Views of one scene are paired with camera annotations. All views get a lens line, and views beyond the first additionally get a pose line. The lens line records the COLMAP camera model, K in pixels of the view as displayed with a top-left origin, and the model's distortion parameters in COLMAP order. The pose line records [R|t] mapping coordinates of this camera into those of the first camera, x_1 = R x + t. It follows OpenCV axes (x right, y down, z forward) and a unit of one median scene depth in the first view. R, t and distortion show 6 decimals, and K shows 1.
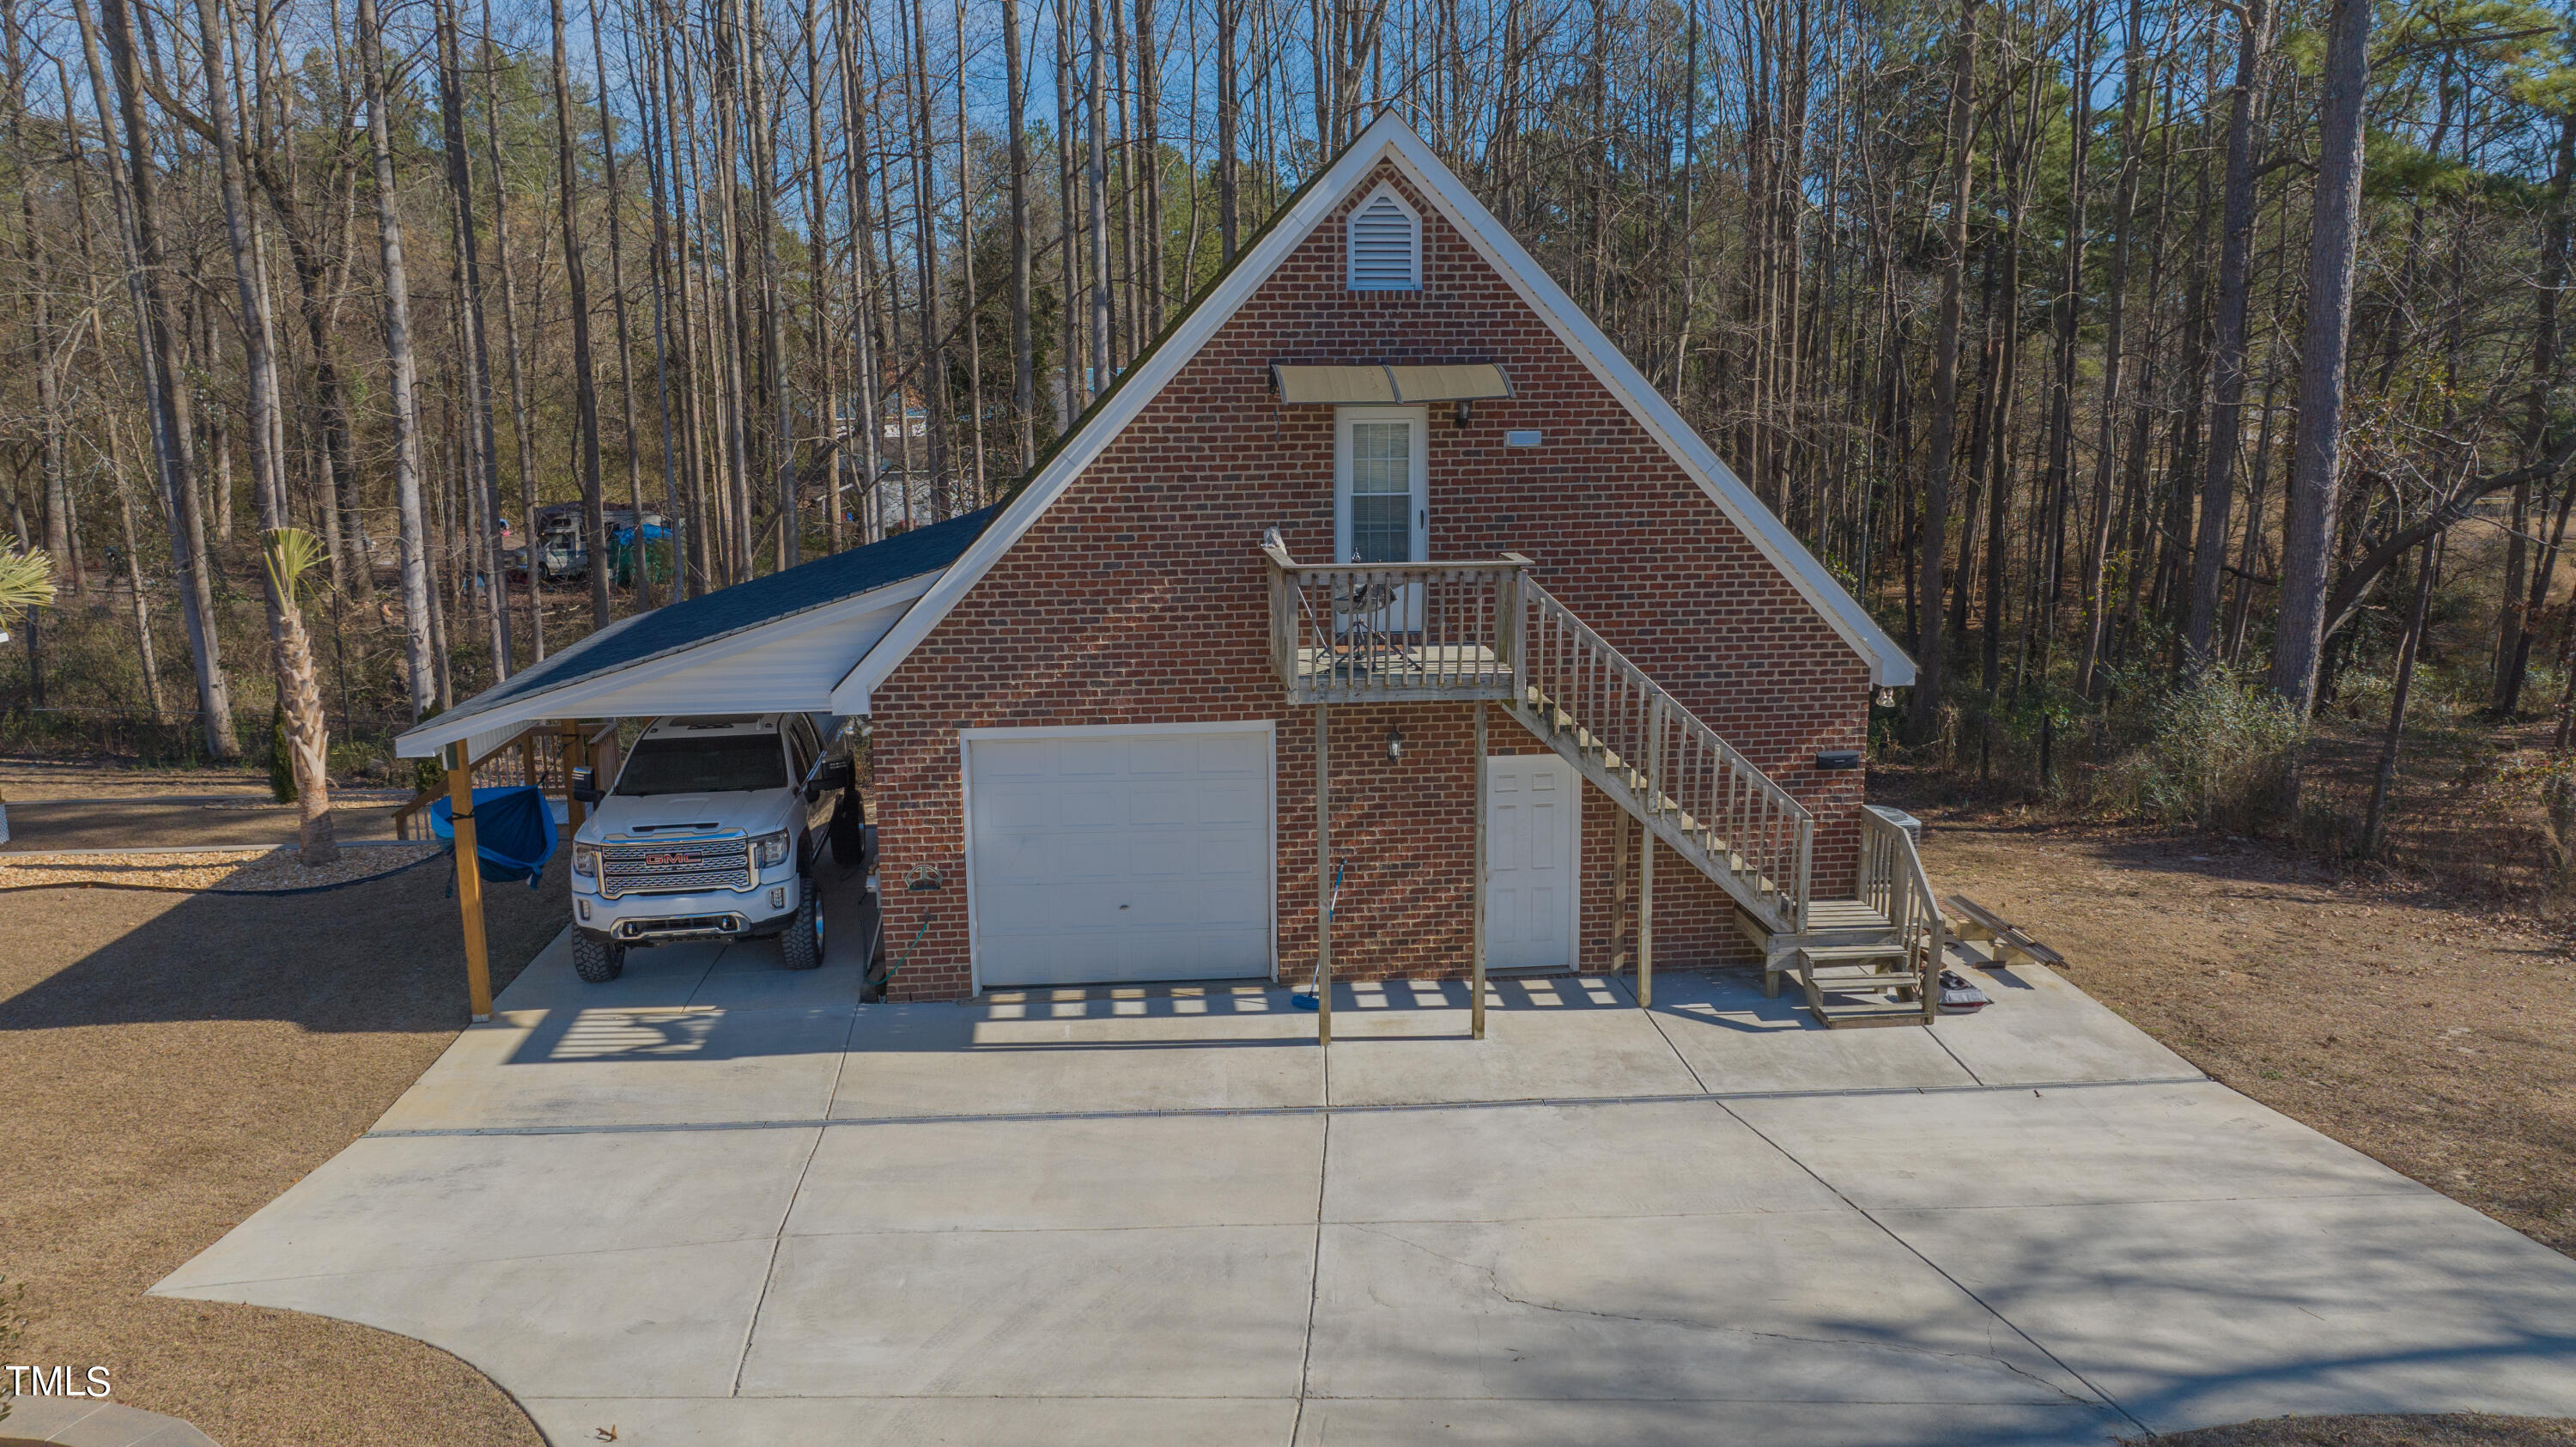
lens RADIAL K [[1842.0, 0, 1310.7], [0, 1842.0, 729.0], [0, 0, 1]] dist [-0.011004, -0.001085]
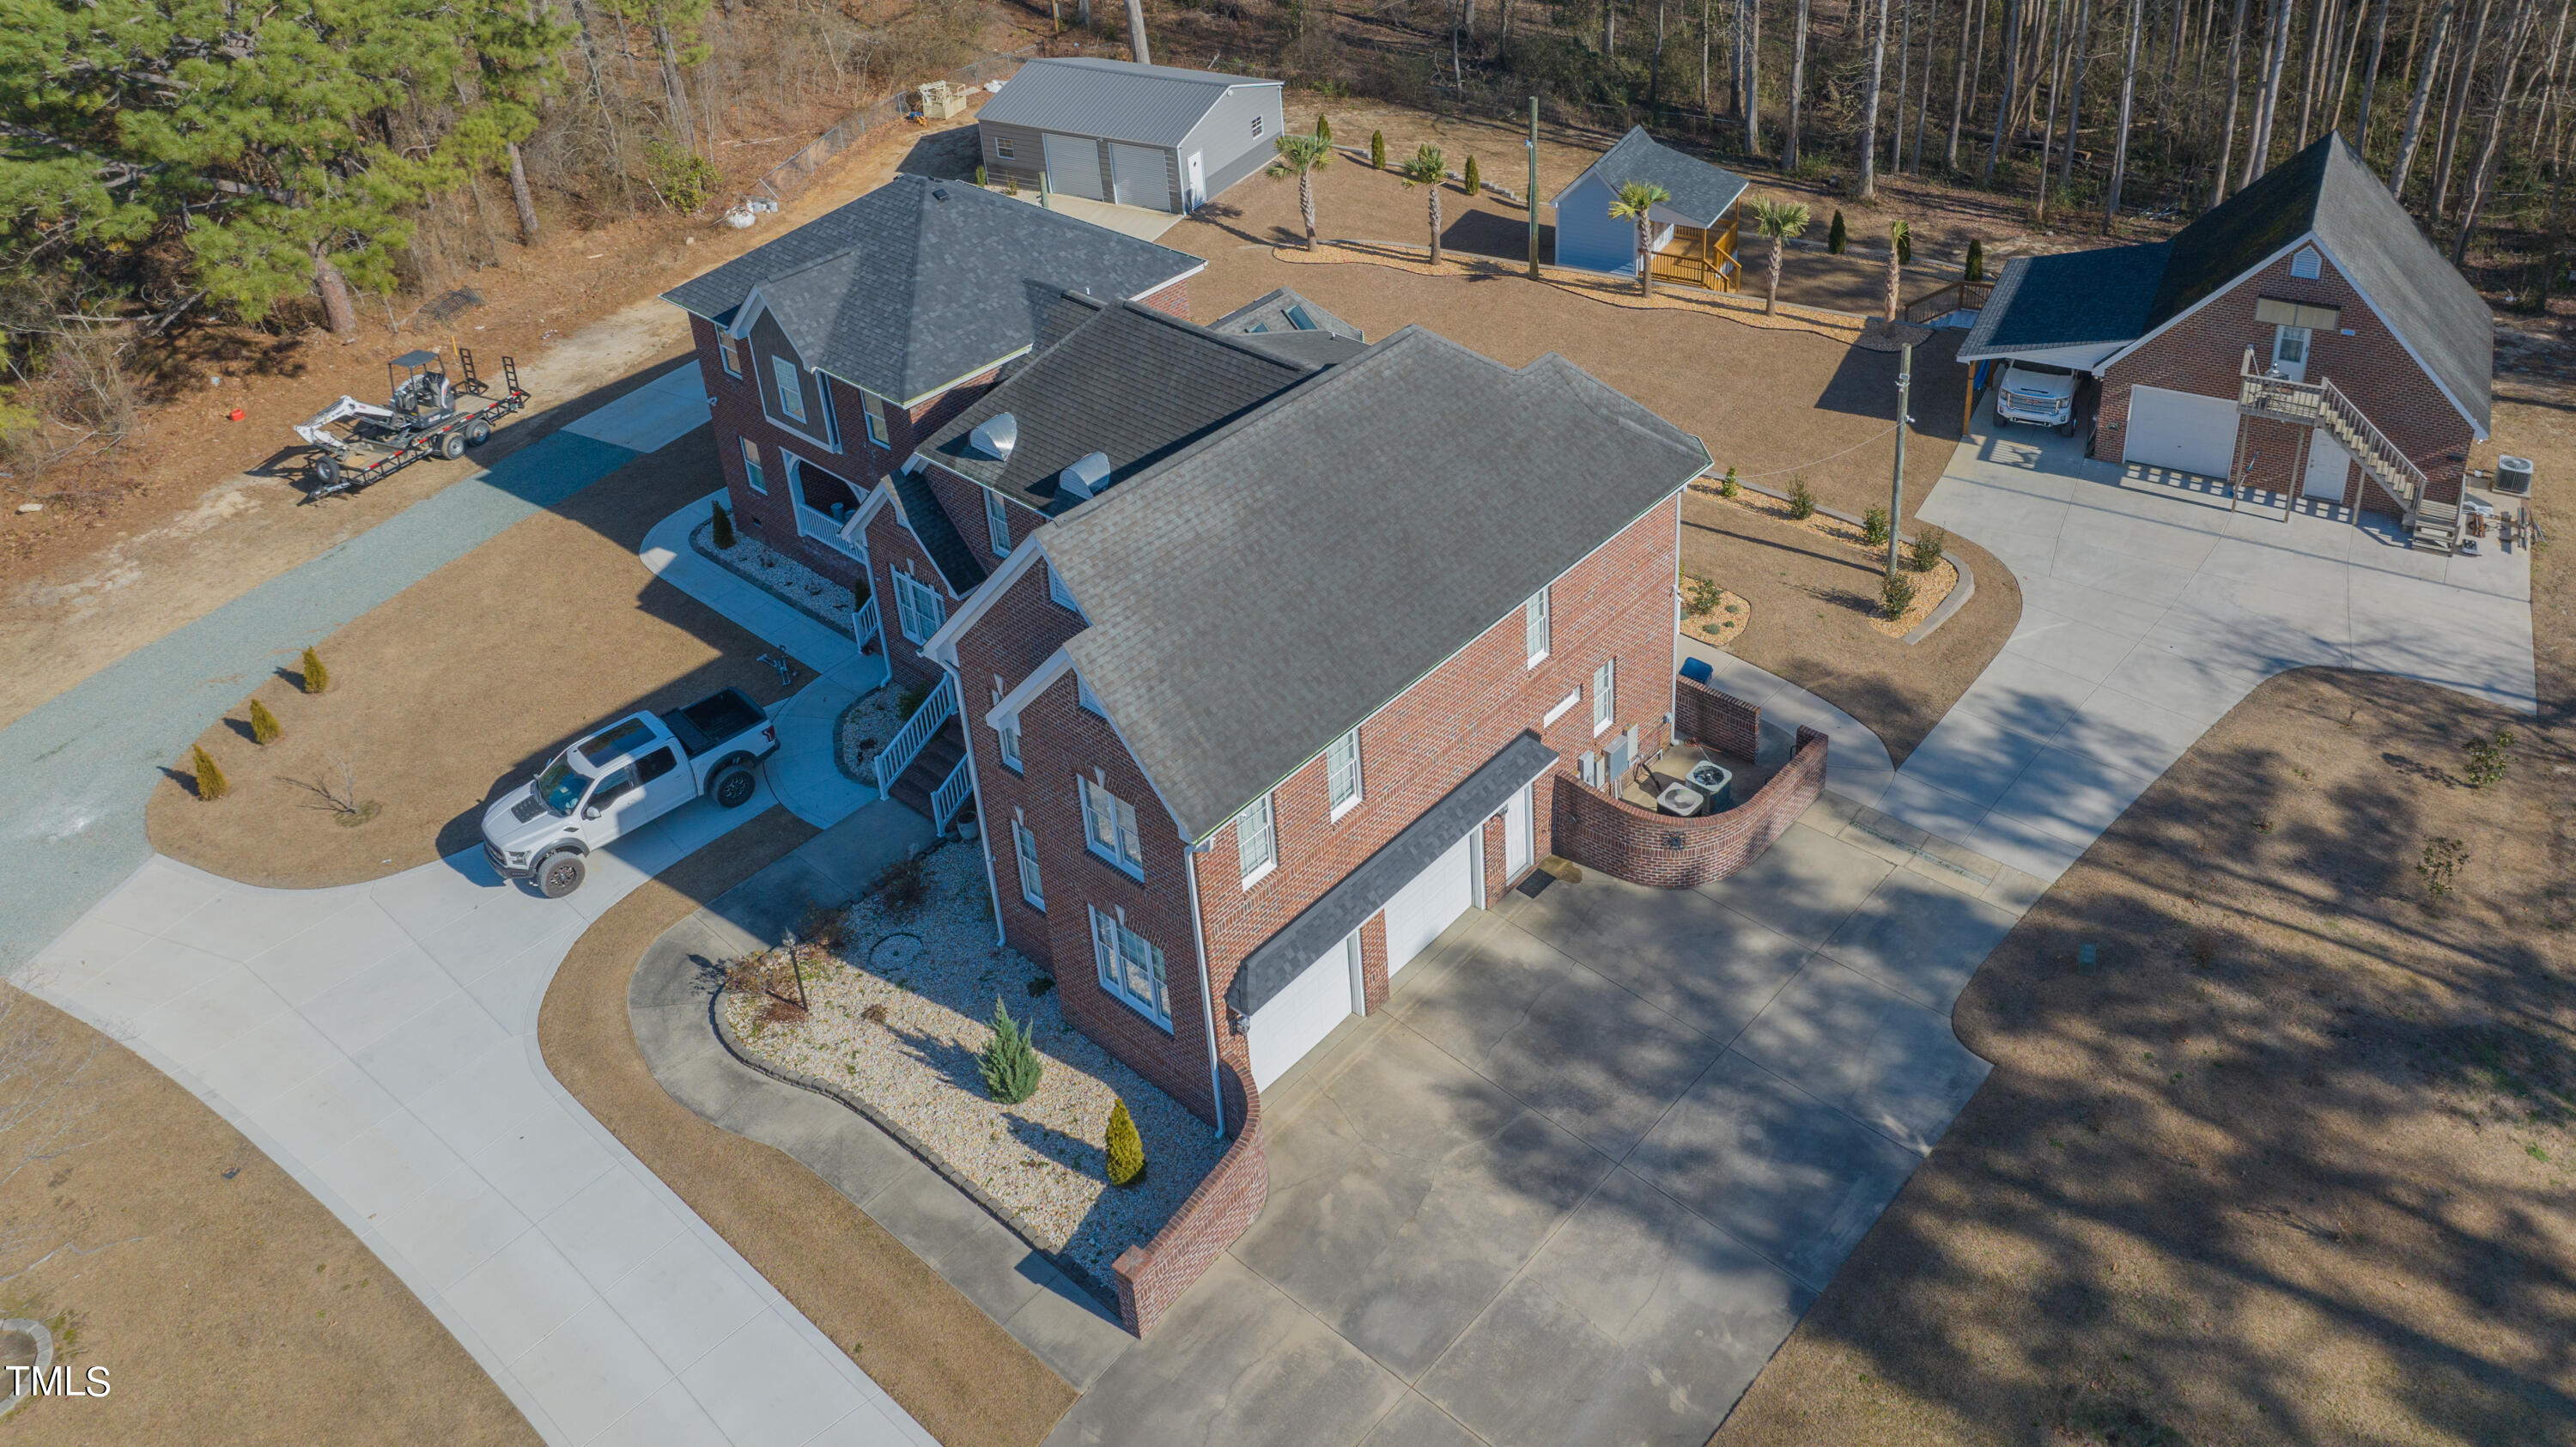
lens RADIAL K [[1988.9, 0, 1439.9], [0, 1988.9, 402.5], [0, 0, 1]] dist [-0.028957, -0.000524]
pose [[0.845877, 0.222441, -0.484780, 0.430796], [-0.064130, 0.944708, 0.321581, -0.945097], [0.529508, -0.240929, 0.813372, -2.261565]]
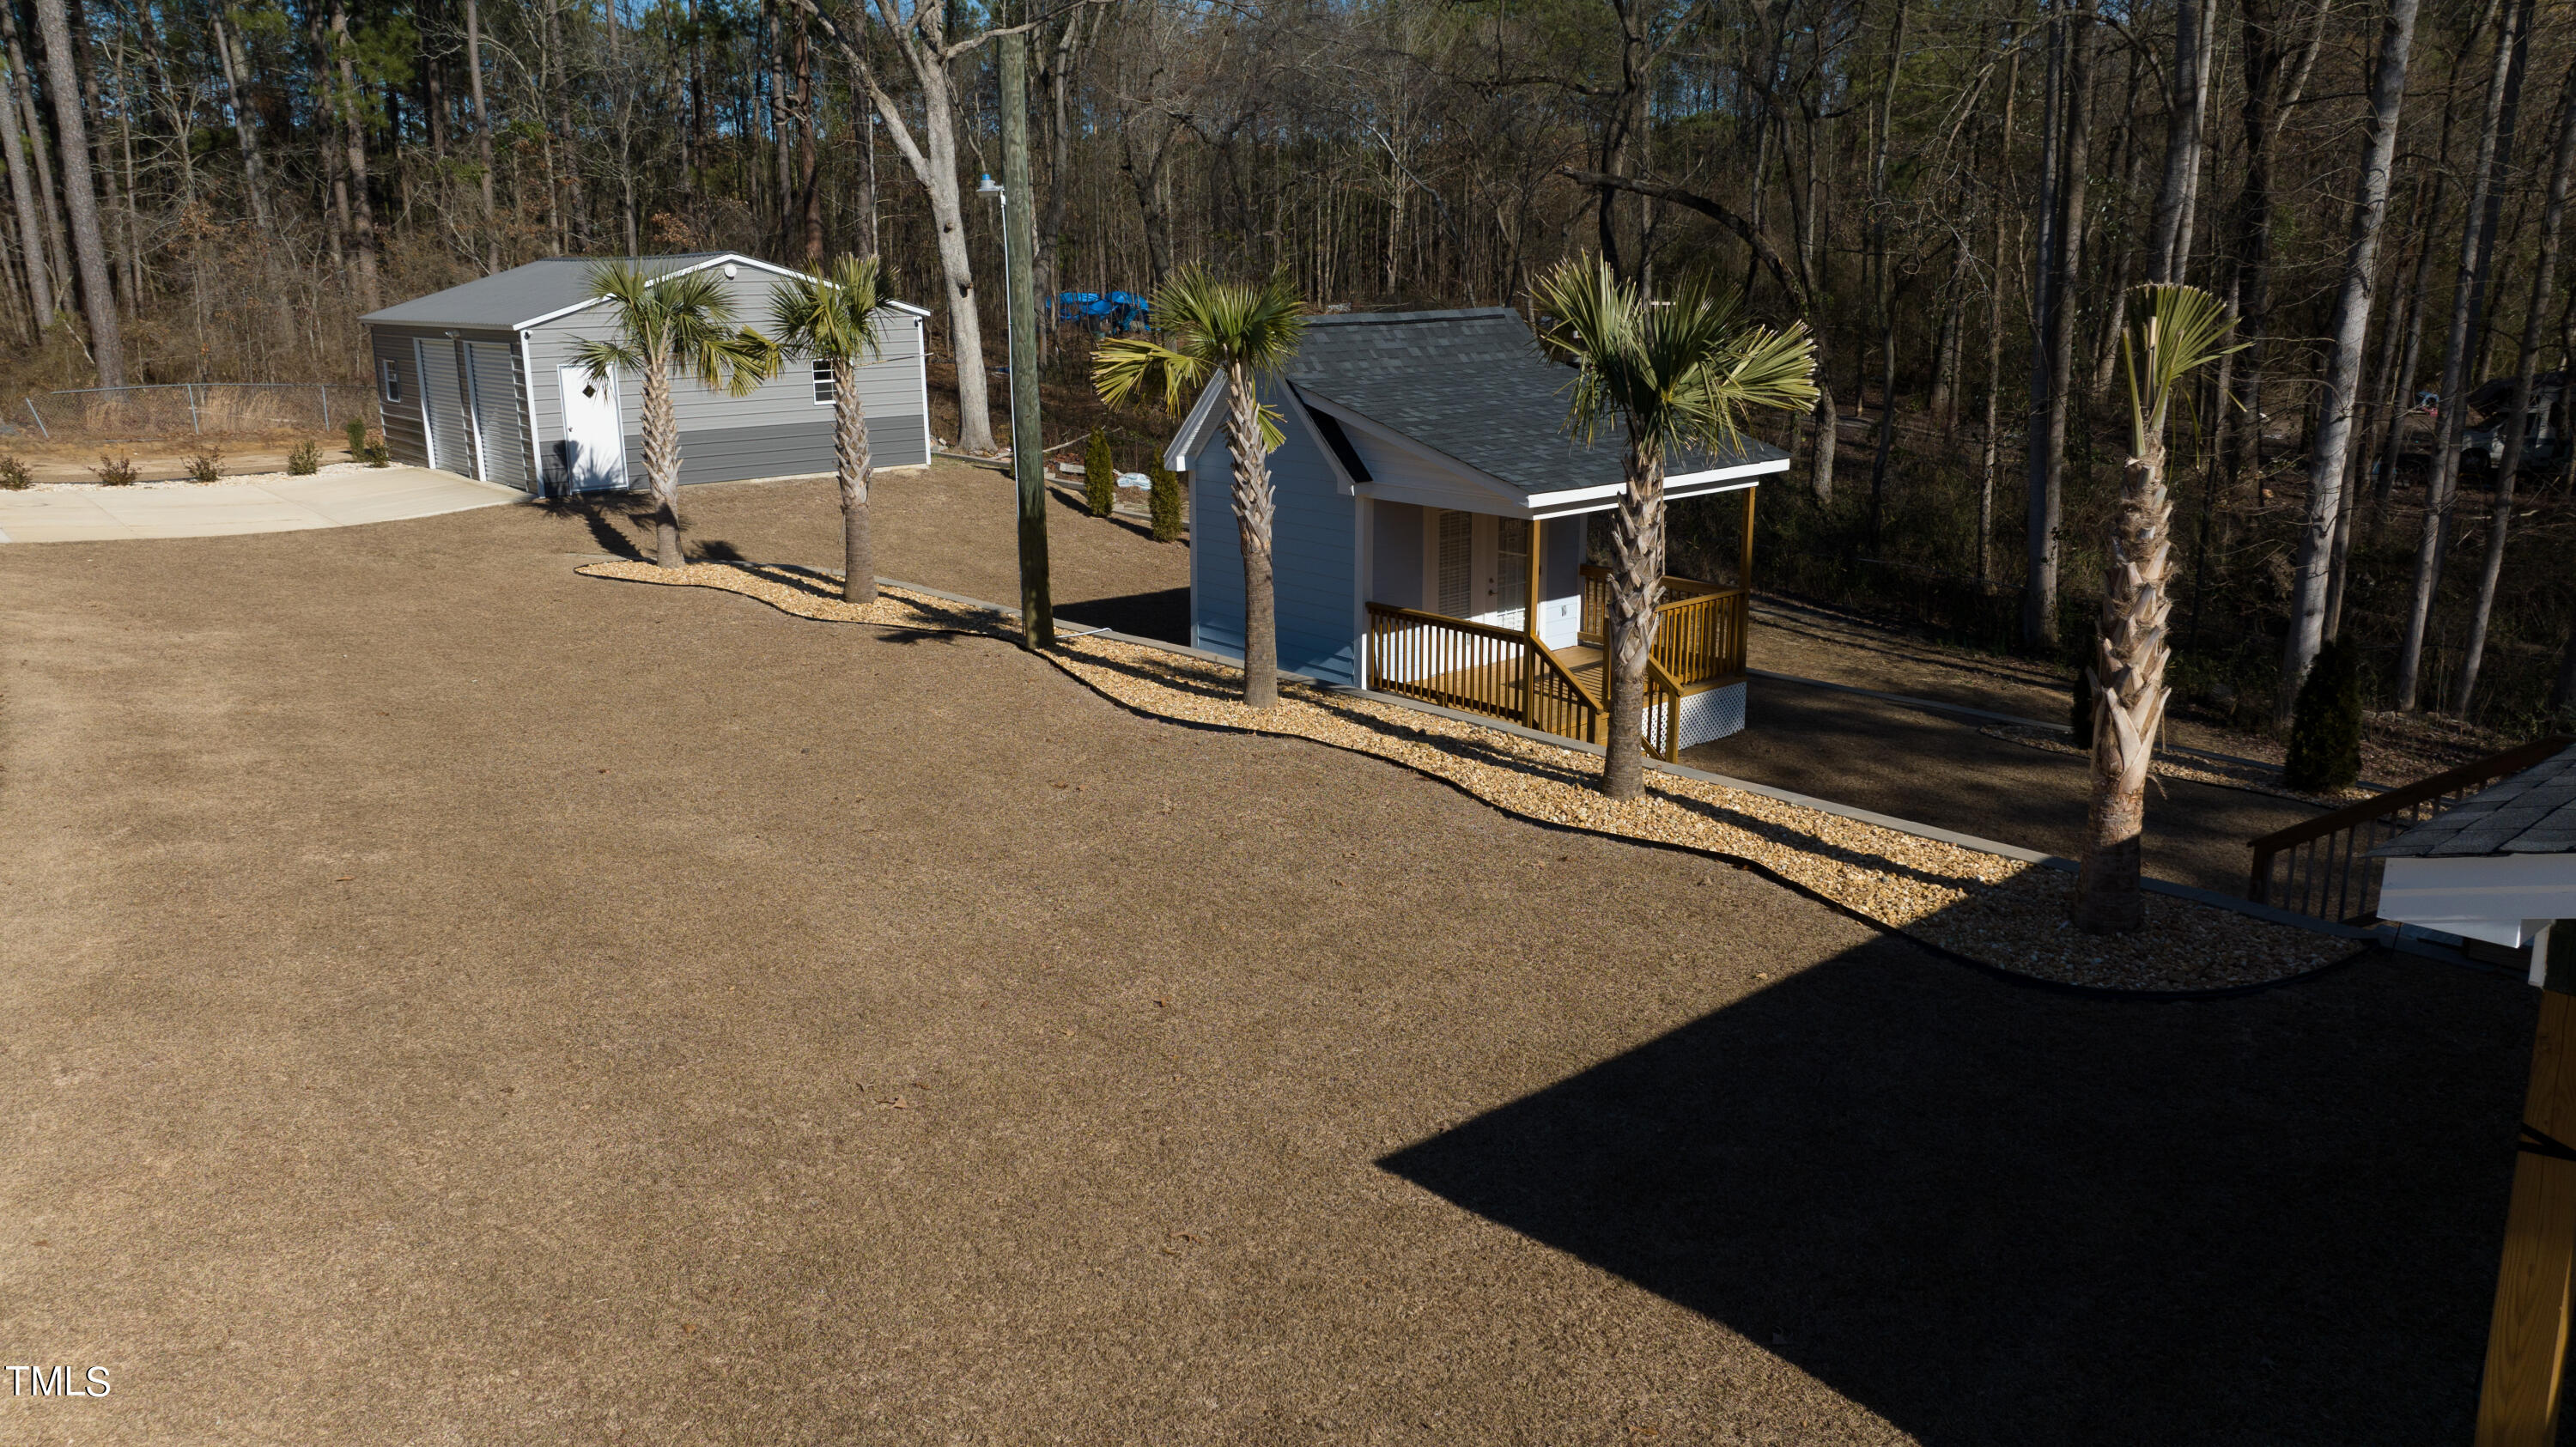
lens RADIAL K [[1819.5, 0, 1344.4], [0, 1819.5, 680.0], [0, 0, 1]] dist [-0.005471, 0.027228]
pose [[0.597417, 0.181529, -0.781114, -0.350928], [-0.154434, 0.981853, 0.110065, -0.027593], [0.786920, 0.054876, 0.614610, 0.642009]]
